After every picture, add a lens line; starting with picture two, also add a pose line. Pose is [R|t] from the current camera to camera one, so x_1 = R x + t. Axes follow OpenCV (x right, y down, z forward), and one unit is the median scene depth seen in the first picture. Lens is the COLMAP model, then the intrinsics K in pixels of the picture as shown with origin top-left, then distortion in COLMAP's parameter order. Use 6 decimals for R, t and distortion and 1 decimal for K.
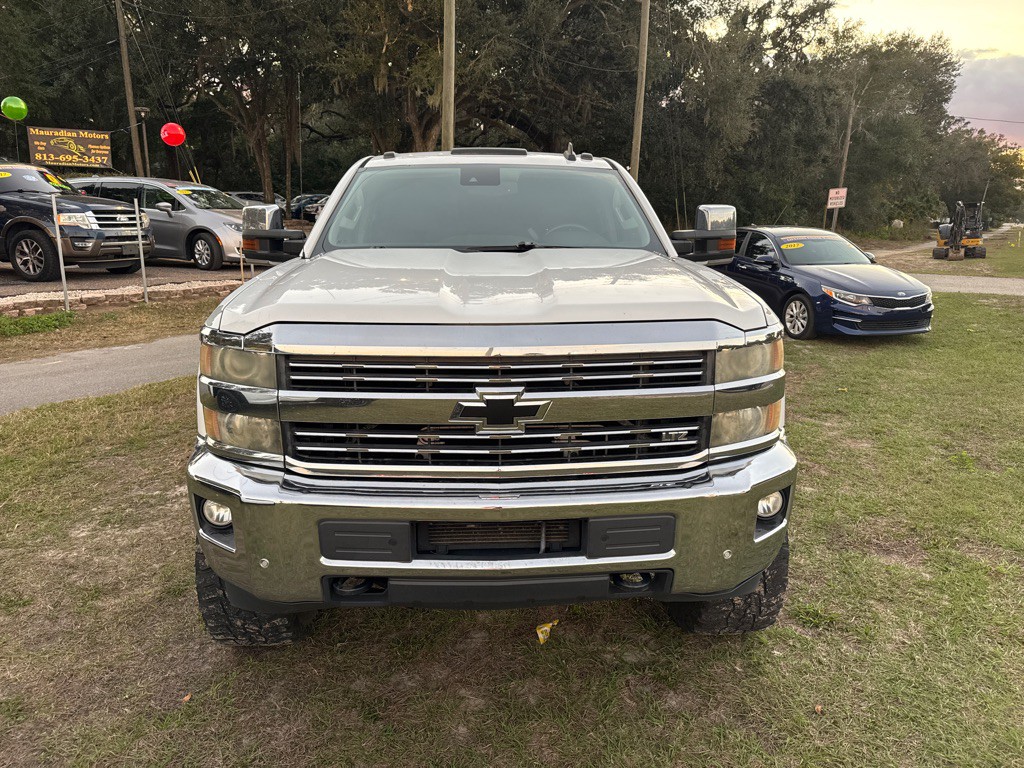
lens RADIAL K [[723.4, 0, 513.1], [0, 723.4, 383.6], [0, 0, 1]] dist [0.035973, -0.039296]
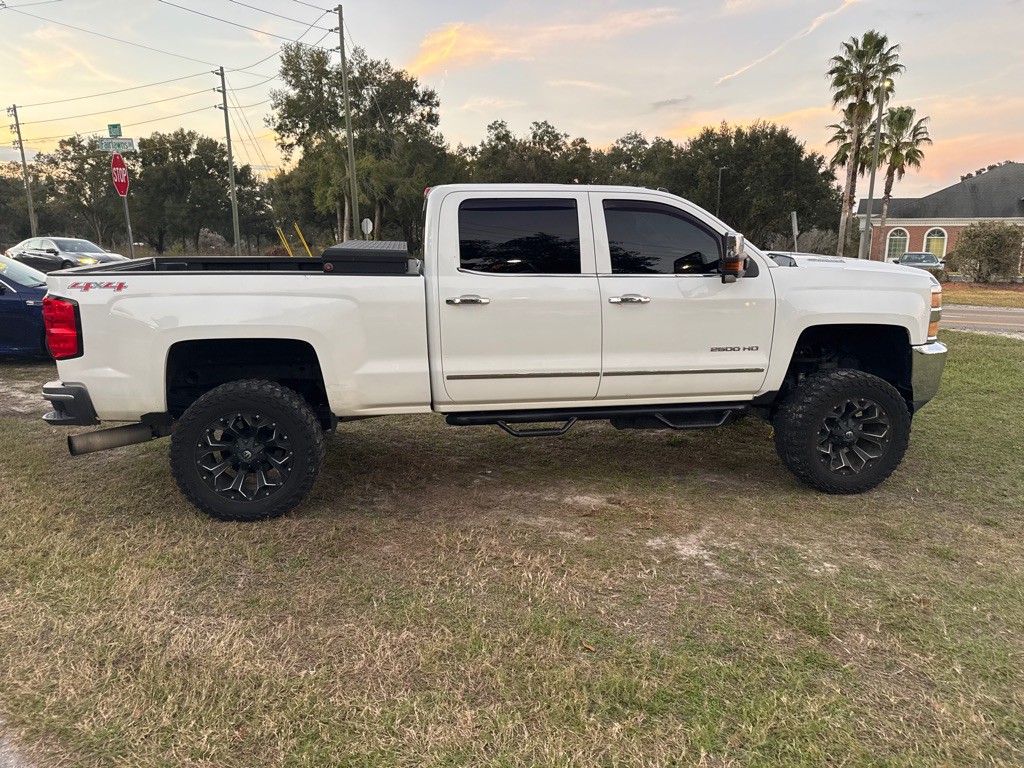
lens RADIAL K [[723.4, 0, 519.9], [0, 723.4, 391.3], [0, 0, 1]] dist [0.035973, -0.039296]
pose [[-0.111431, -0.236468, 0.965229, -0.229542], [0.227415, 0.939436, 0.256403, -0.058557], [-0.967401, 0.248079, -0.050906, 0.221708]]
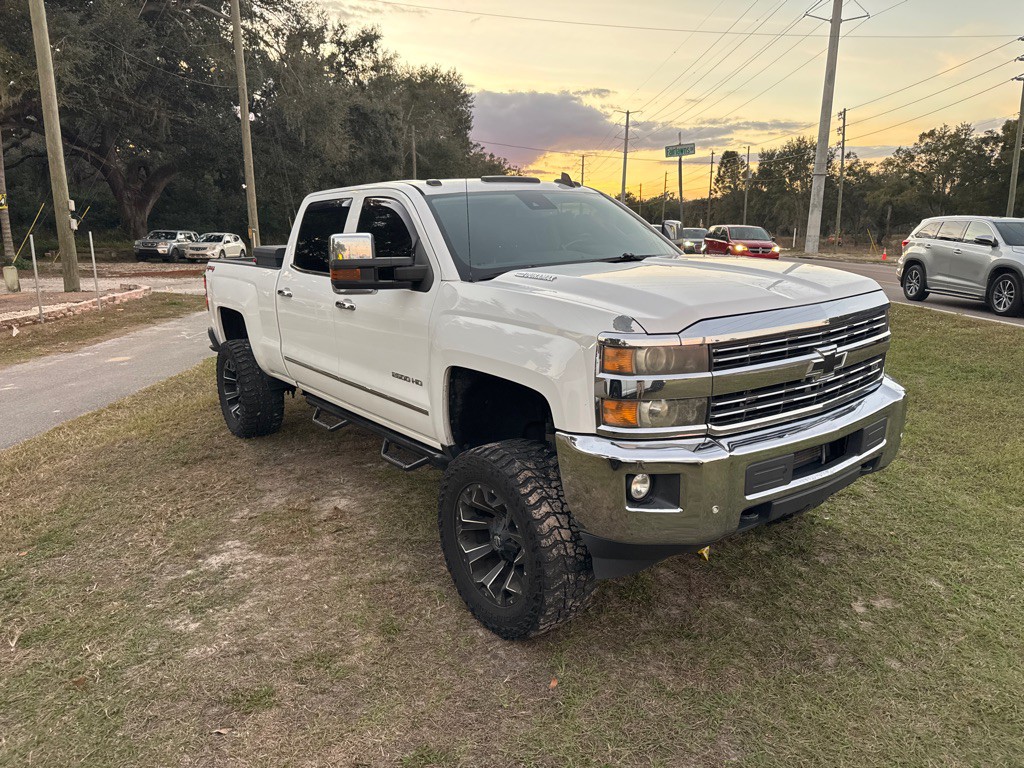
lens RADIAL K [[723.4, 0, 518.6], [0, 723.4, 393.0], [0, 0, 1]] dist [0.035973, -0.039296]
pose [[0.825568, -0.160580, 0.540973, -0.109606], [0.166340, 0.985312, 0.038626, -0.005091], [-0.539229, 0.058097, 0.840153, 0.009789]]
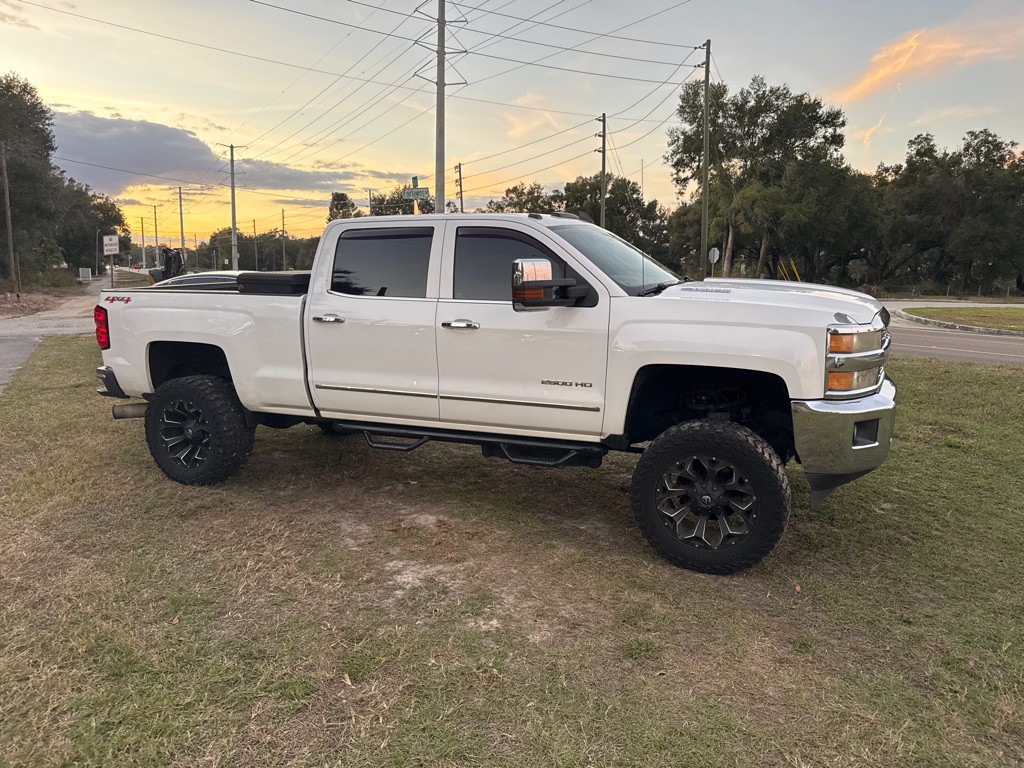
lens RADIAL K [[723.4, 0, 509.9], [0, 723.4, 392.5], [0, 0, 1]] dist [0.035973, -0.039296]
pose [[0.442262, -0.182947, 0.878029, -0.208113], [0.224920, 0.970315, 0.088884, -0.022944], [-0.868225, 0.158176, 0.470282, 0.081906]]
